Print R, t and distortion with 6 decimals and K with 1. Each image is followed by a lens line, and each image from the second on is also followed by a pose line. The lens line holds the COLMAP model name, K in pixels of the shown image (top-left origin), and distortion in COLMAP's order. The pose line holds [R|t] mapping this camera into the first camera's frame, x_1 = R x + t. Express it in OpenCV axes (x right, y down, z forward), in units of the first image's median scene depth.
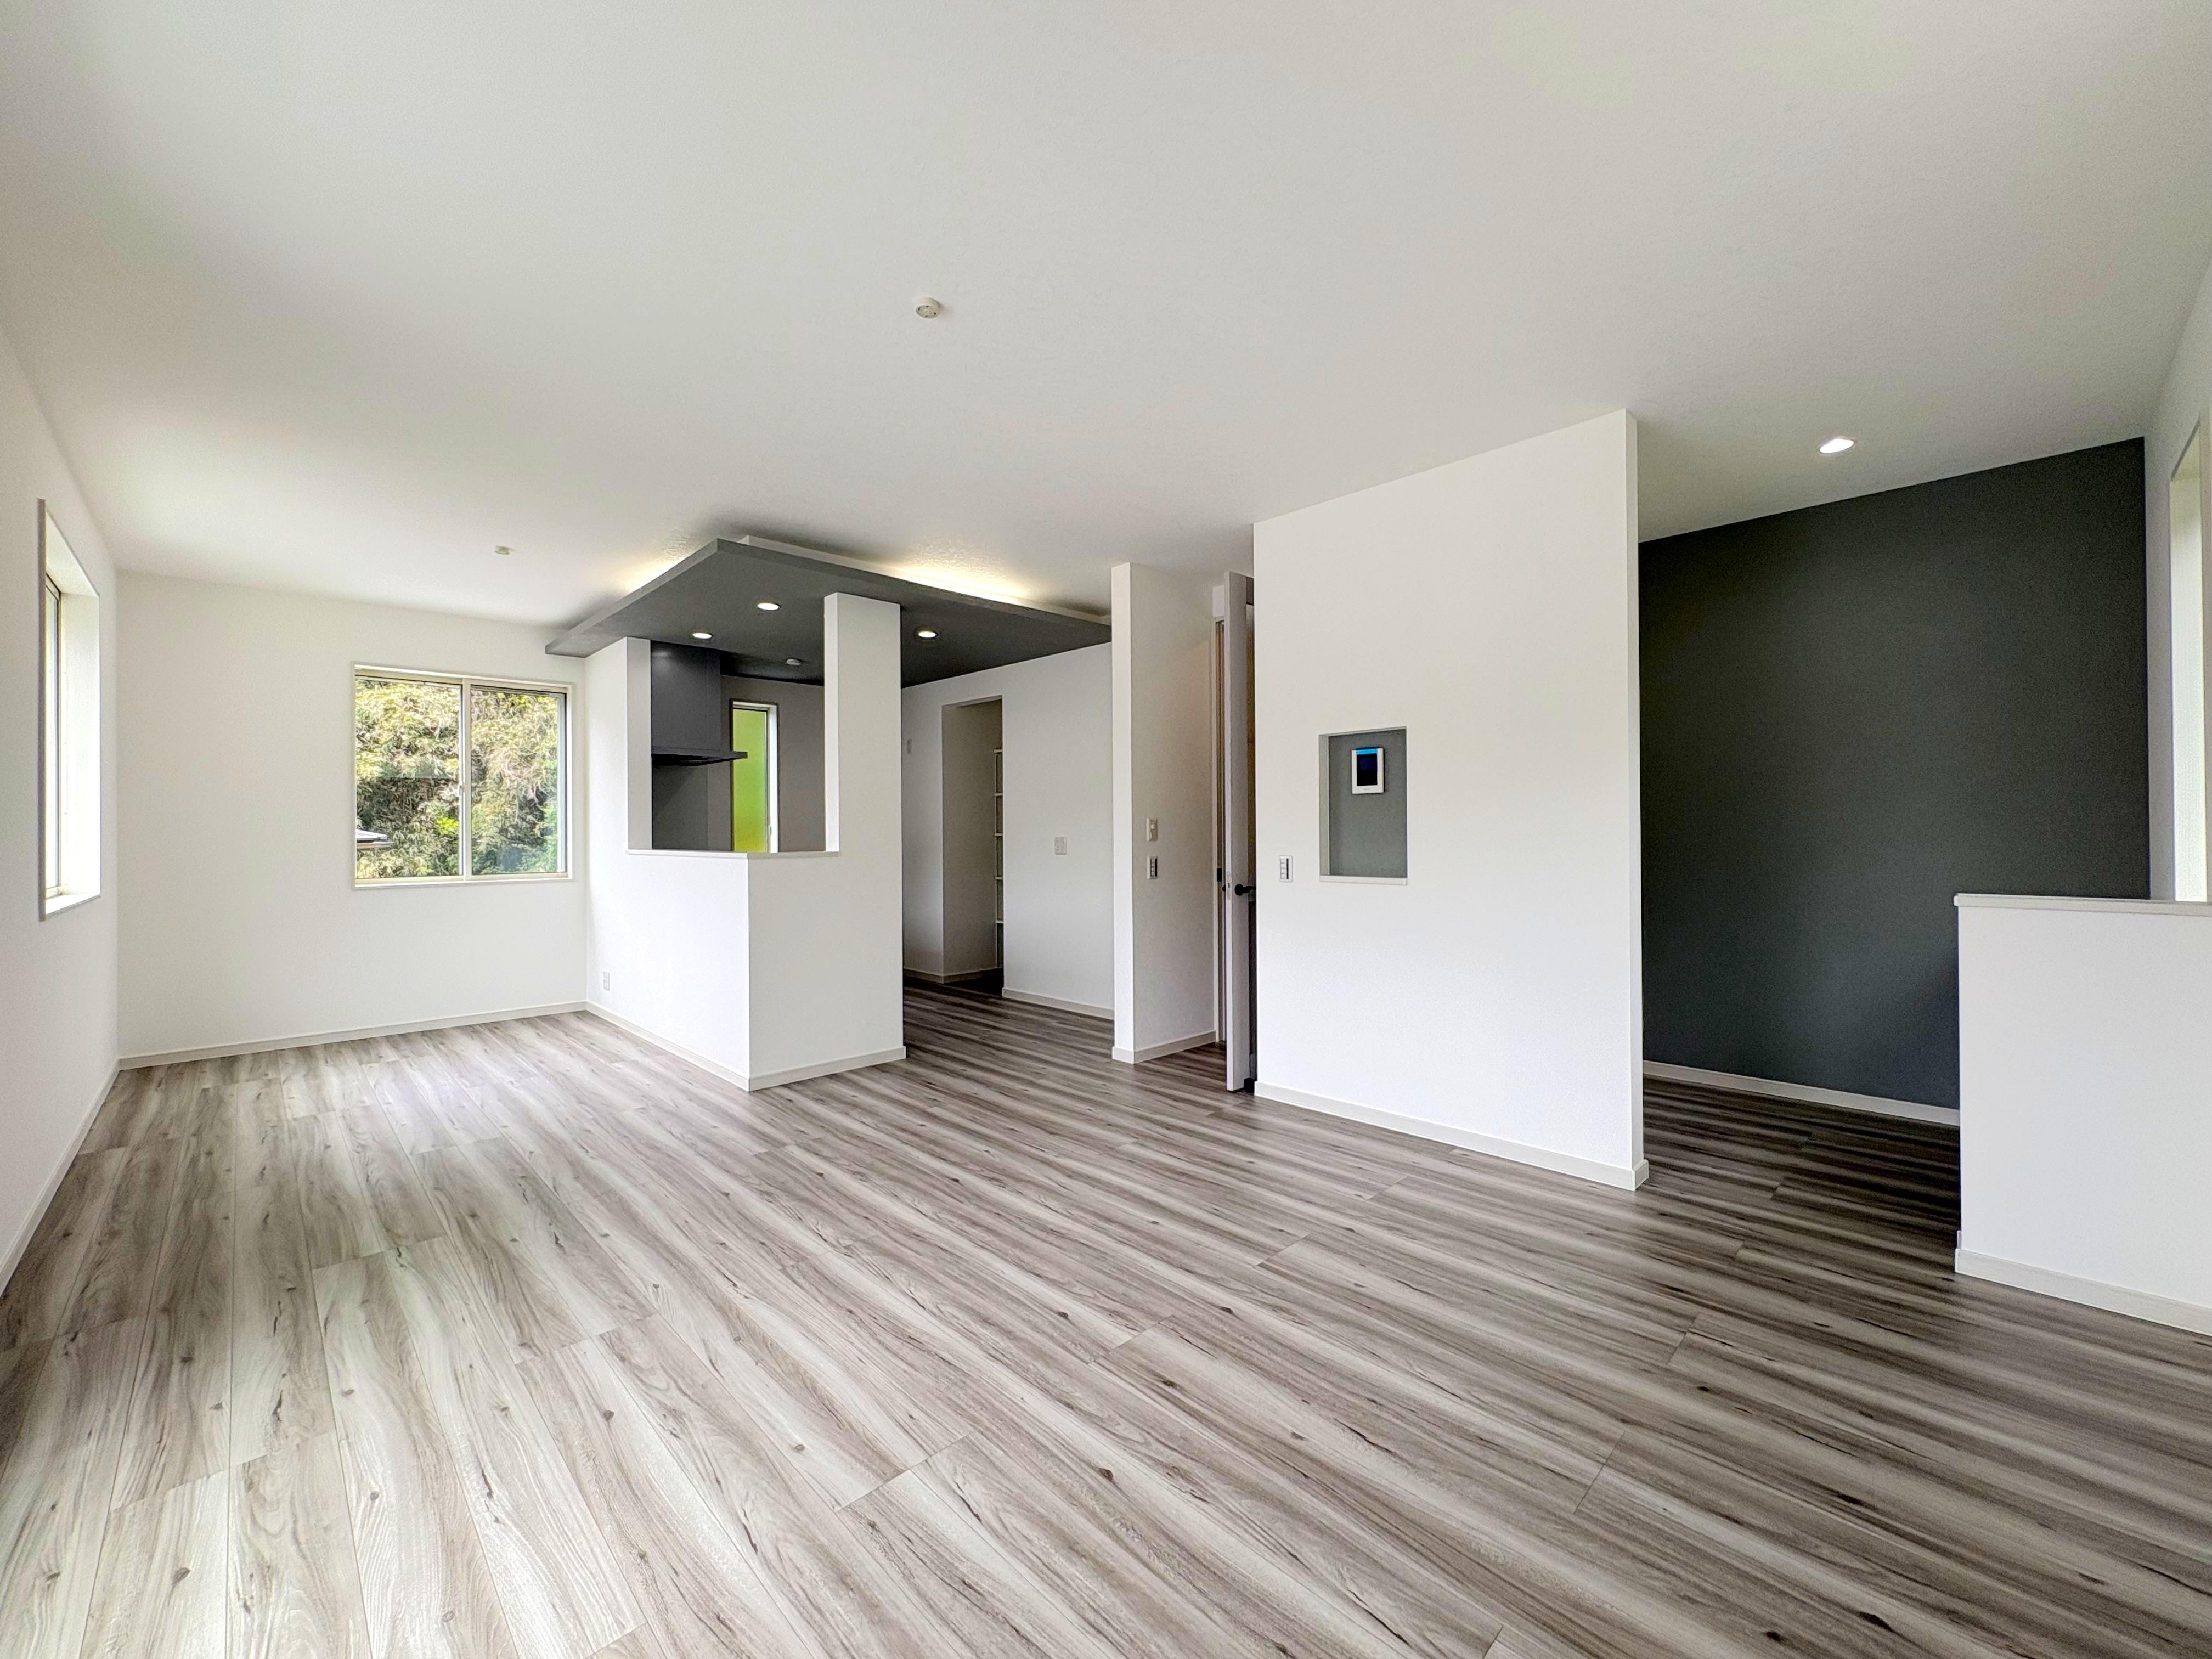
lens RADIAL K [[889.9, 0, 1116.3], [0, 889.9, 824.5], [0, 0, 1]] dist [0.002139, -0.000251]
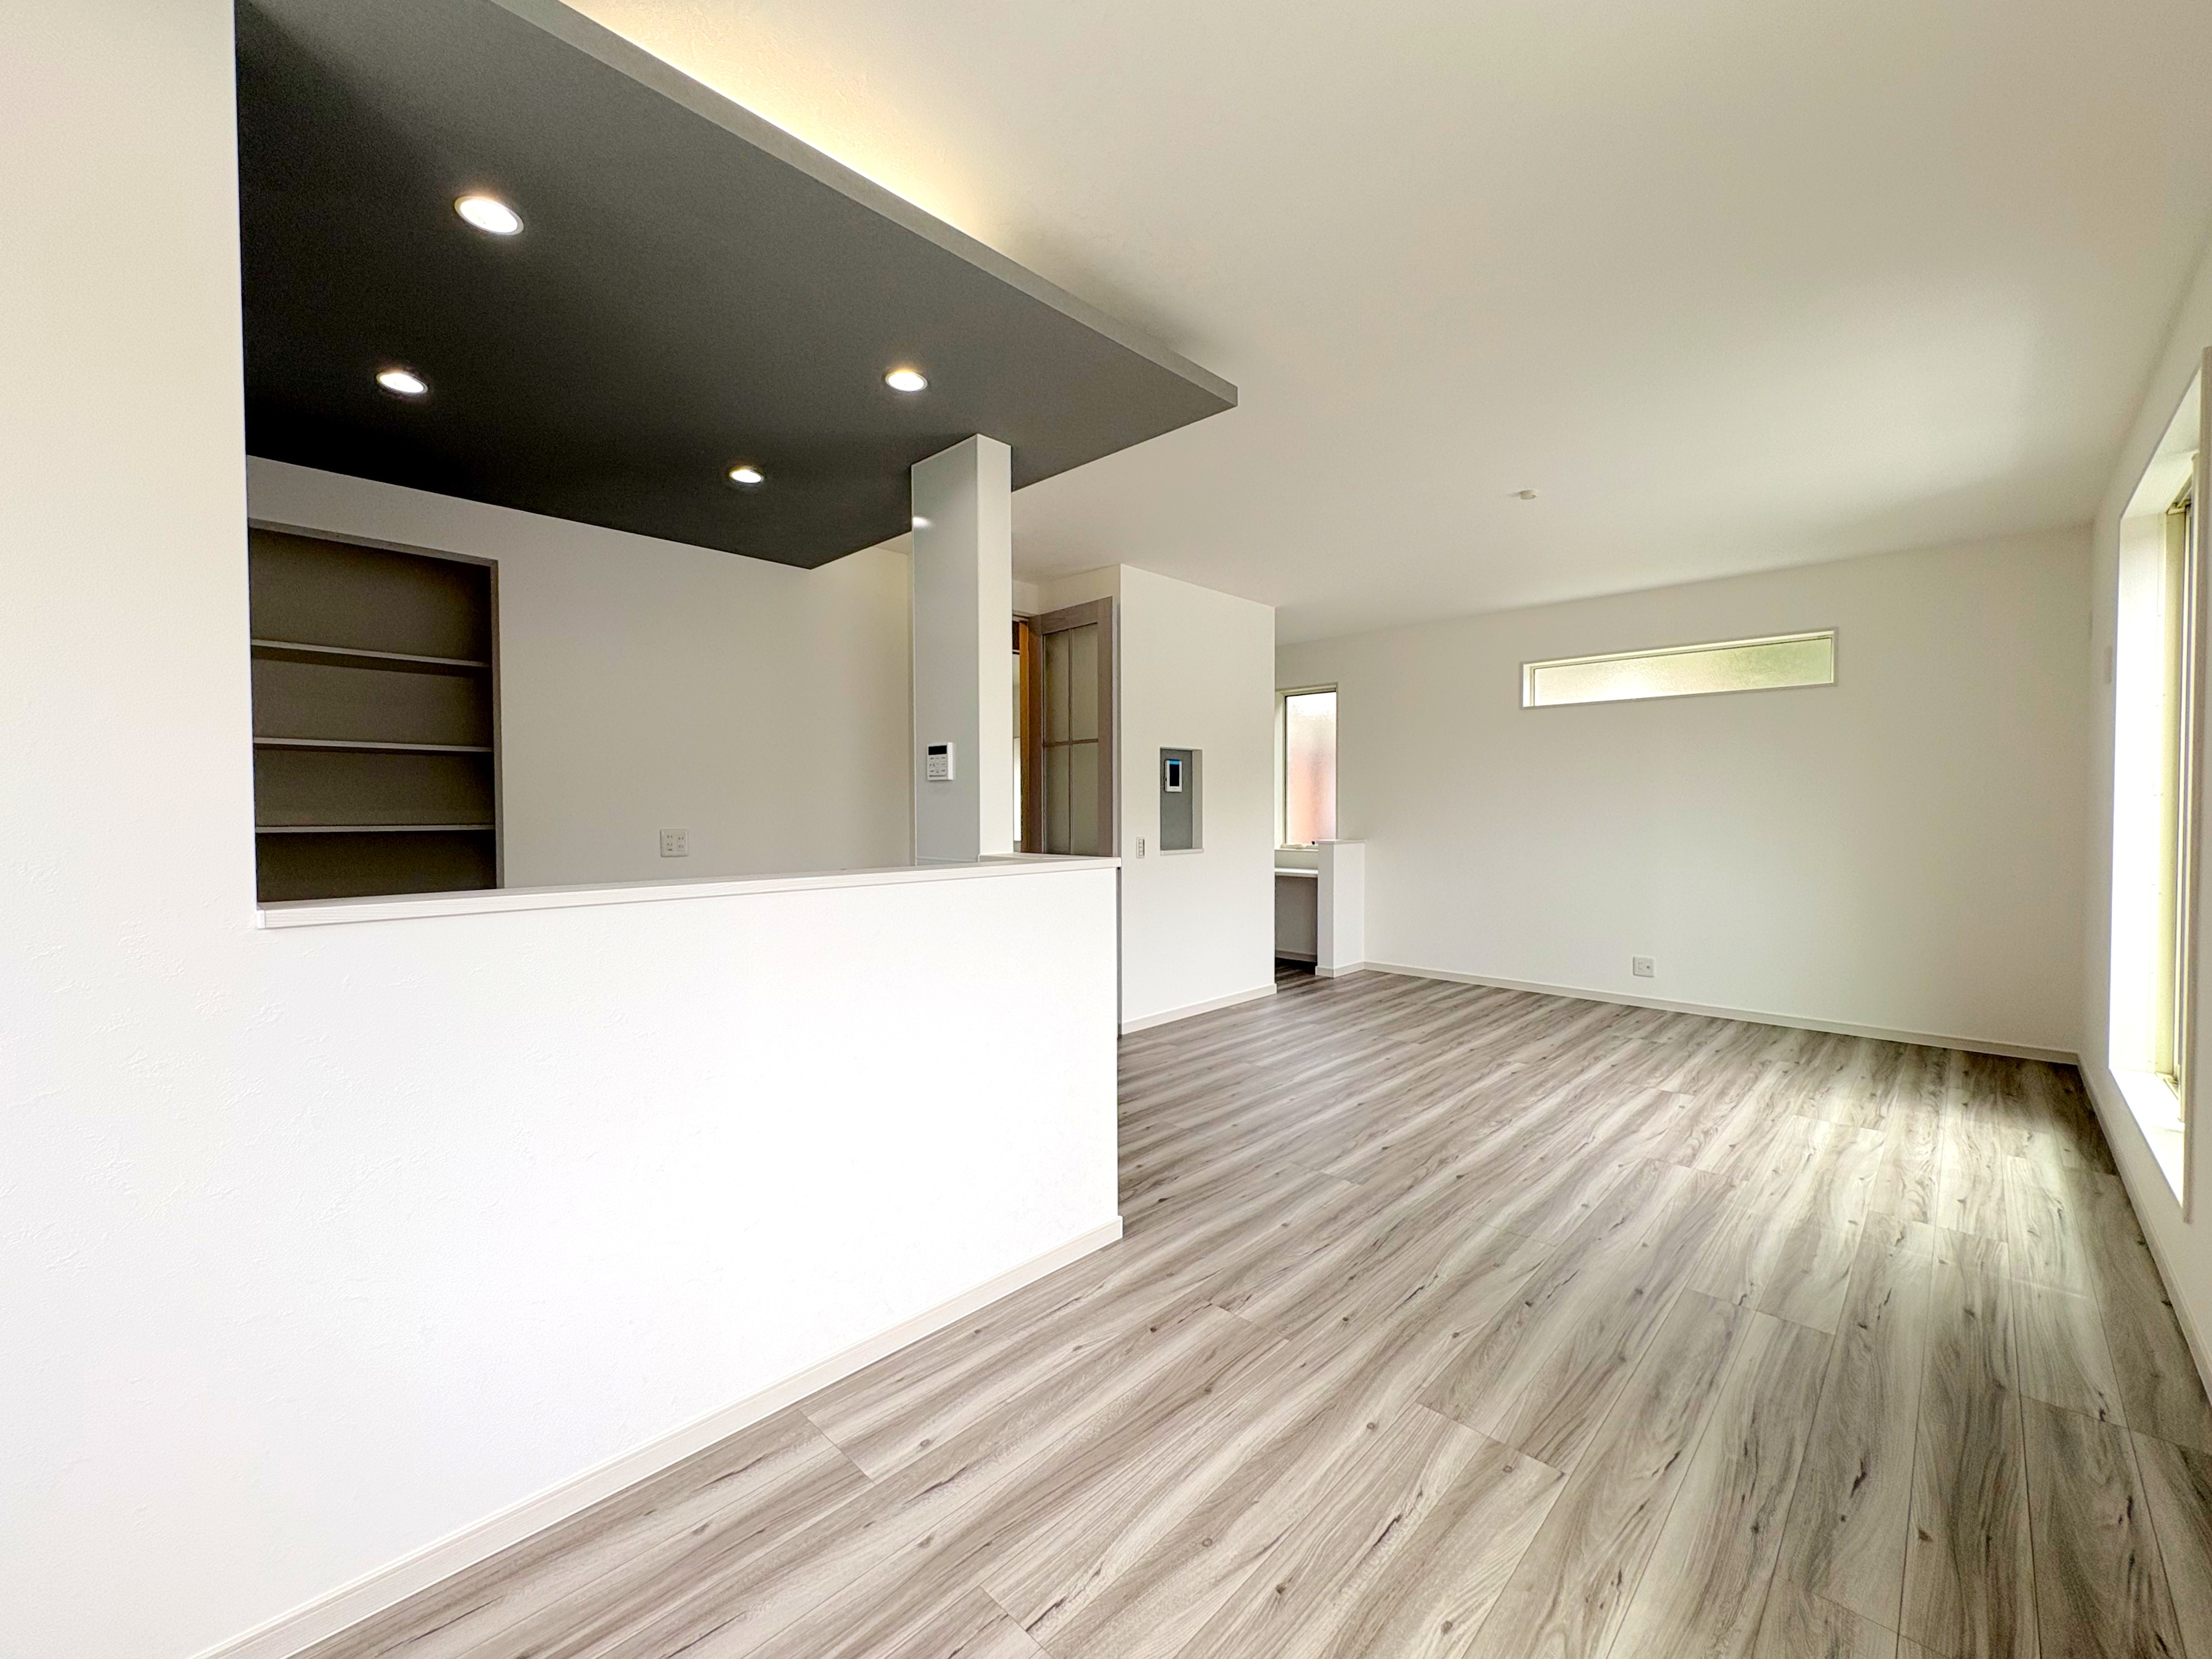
lens RADIAL K [[890.0, 0, 1099.8], [0, 890.0, 831.7], [0, 0, 1]] dist [0.002139, -0.000251]
pose [[-0.019605, -0.020312, 0.999601, -1.723329], [-0.006876, 0.999773, 0.020181, 0.001690], [-0.999784, -0.006478, -0.019740, 1.714636]]
